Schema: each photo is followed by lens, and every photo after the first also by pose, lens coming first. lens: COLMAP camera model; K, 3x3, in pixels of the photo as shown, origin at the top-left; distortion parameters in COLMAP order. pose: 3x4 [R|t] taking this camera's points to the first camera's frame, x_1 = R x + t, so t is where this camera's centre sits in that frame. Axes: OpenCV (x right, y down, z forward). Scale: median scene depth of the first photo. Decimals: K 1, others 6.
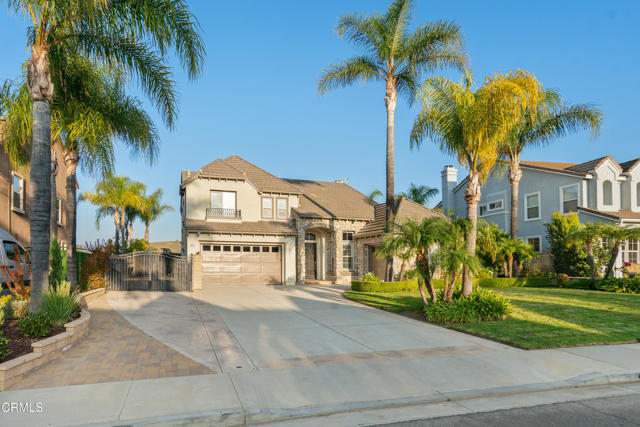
lens RADIAL K [[294.2, 0, 320.0], [0, 294.2, 215.9], [0, 0, 1]] dist [-0.004353, 0.003590]
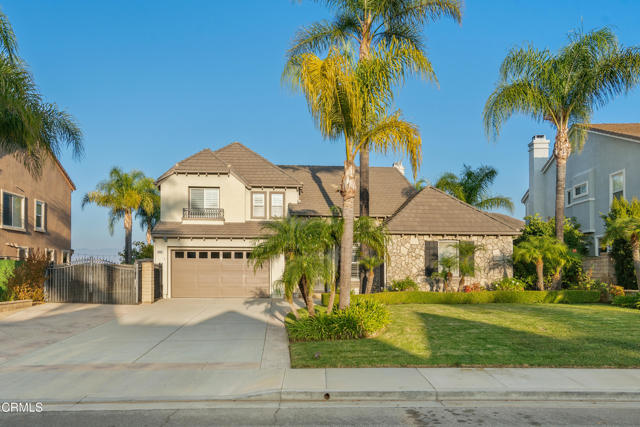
lens RADIAL K [[377.9, 0, 320.3], [0, 377.9, 211.7], [0, 0, 1]] dist [0.006945, -0.000637]
pose [[0.984819, -0.031222, -0.170752, 0.190368], [0.031639, 0.999499, -0.000276, -0.003494], [0.170675, -0.005131, 0.985314, -0.022947]]
